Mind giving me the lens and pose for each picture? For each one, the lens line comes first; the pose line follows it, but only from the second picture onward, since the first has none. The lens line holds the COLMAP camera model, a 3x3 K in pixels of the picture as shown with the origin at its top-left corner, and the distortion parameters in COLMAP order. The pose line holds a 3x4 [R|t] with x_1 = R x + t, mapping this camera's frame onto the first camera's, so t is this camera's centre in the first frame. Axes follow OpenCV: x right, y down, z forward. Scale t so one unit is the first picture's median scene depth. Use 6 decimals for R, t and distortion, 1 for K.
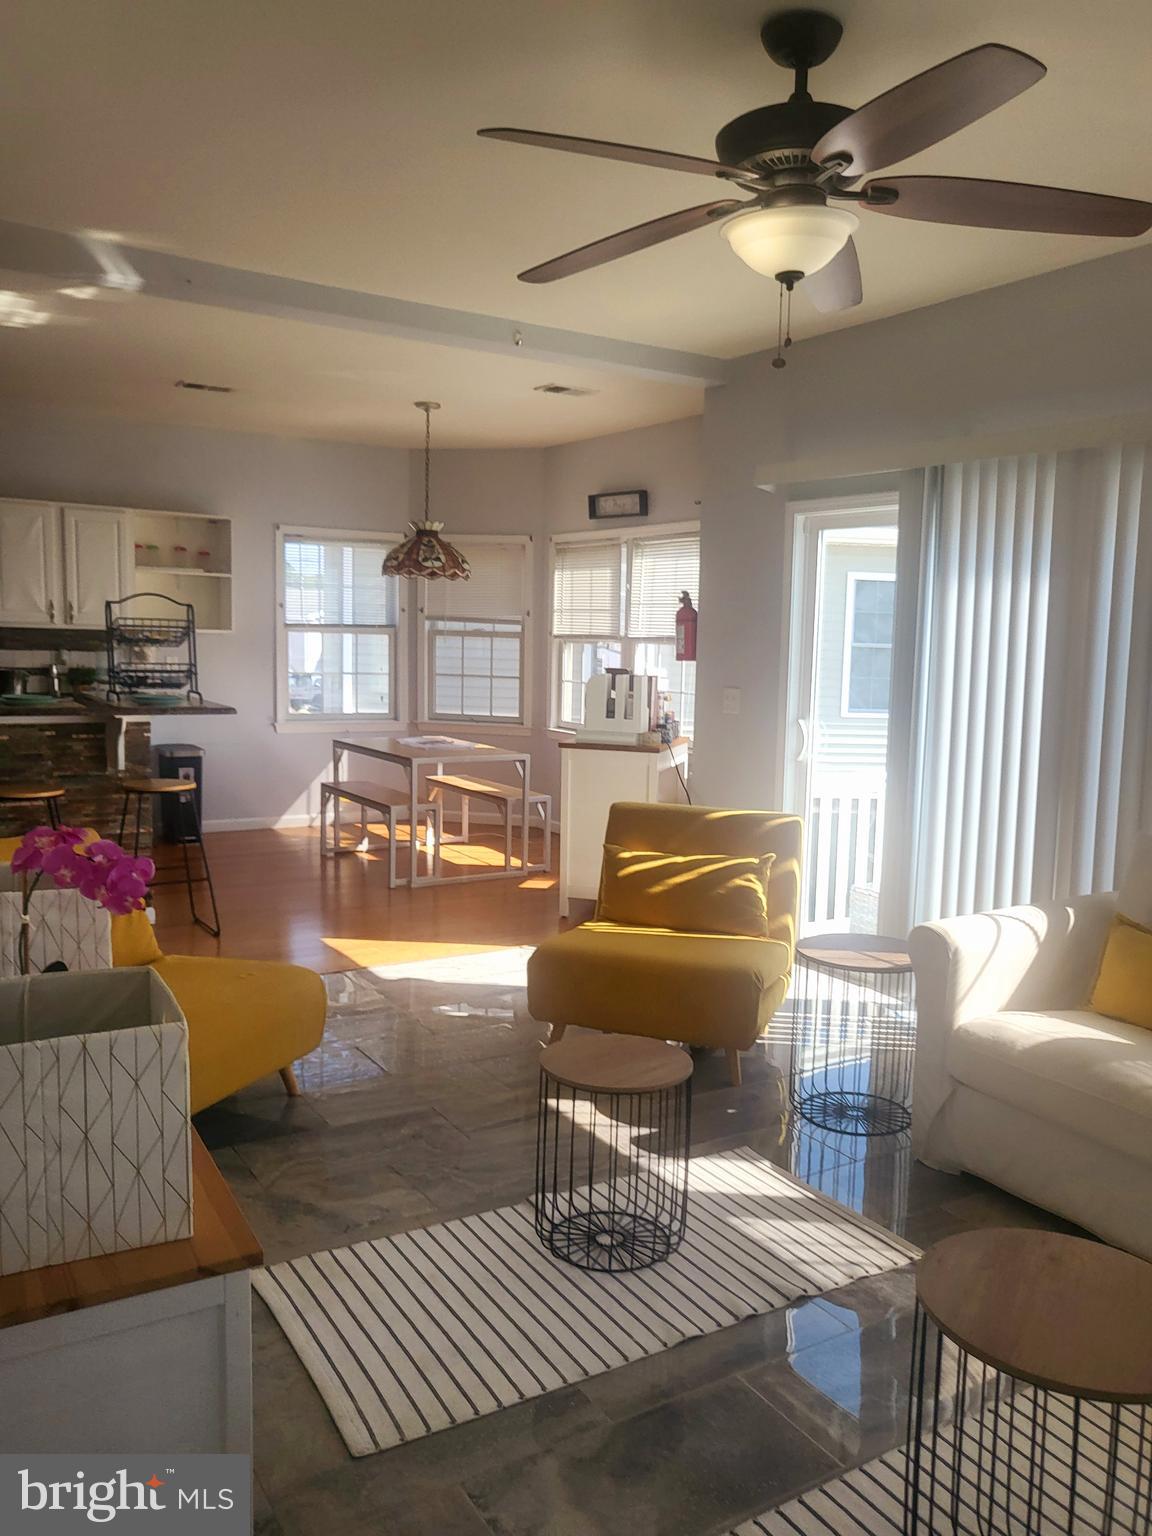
lens RADIAL K [[1179.8, 0, 576.0], [0, 1179.8, 768.0], [0, 0, 1]] dist [-0.000795, -0.000652]
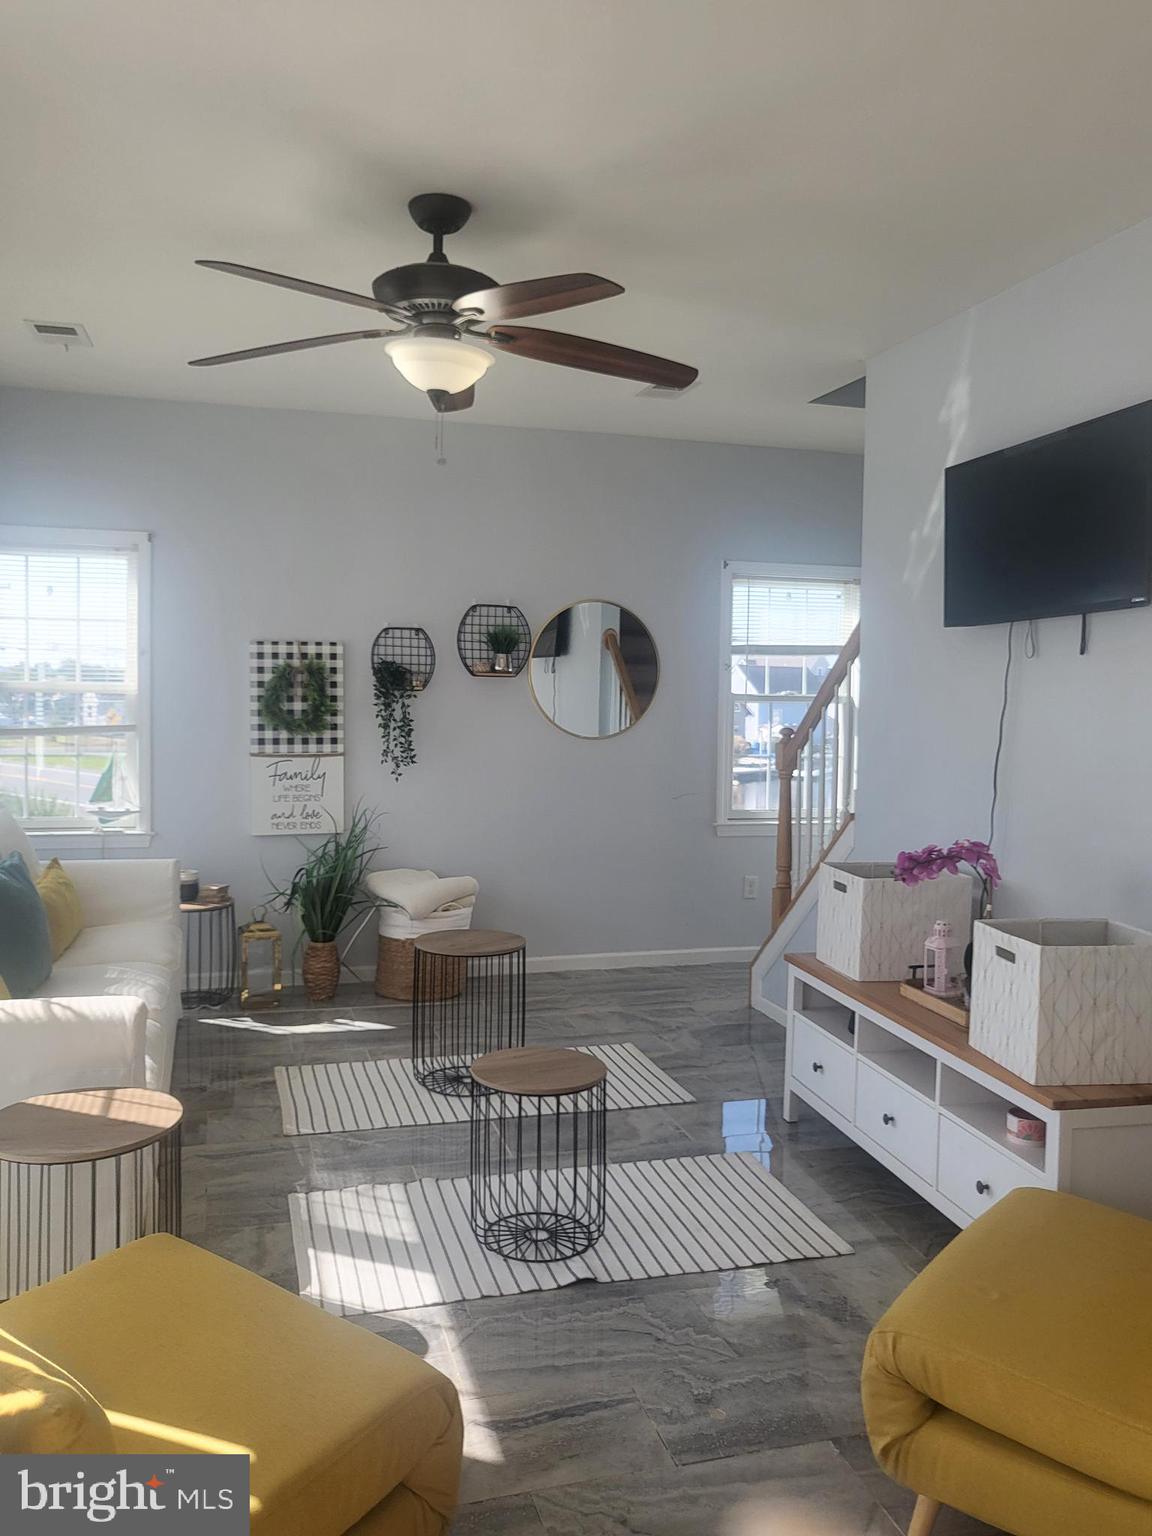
lens RADIAL K [[1179.8, 0, 576.0], [0, 1179.8, 768.0], [0, 0, 1]] dist [-0.000795, -0.000652]
pose [[-0.963277, -0.060349, 0.261639, -0.265684], [-0.012533, 0.983459, 0.180699, -0.231487], [-0.268216, 0.170784, -0.948100, 1.928668]]
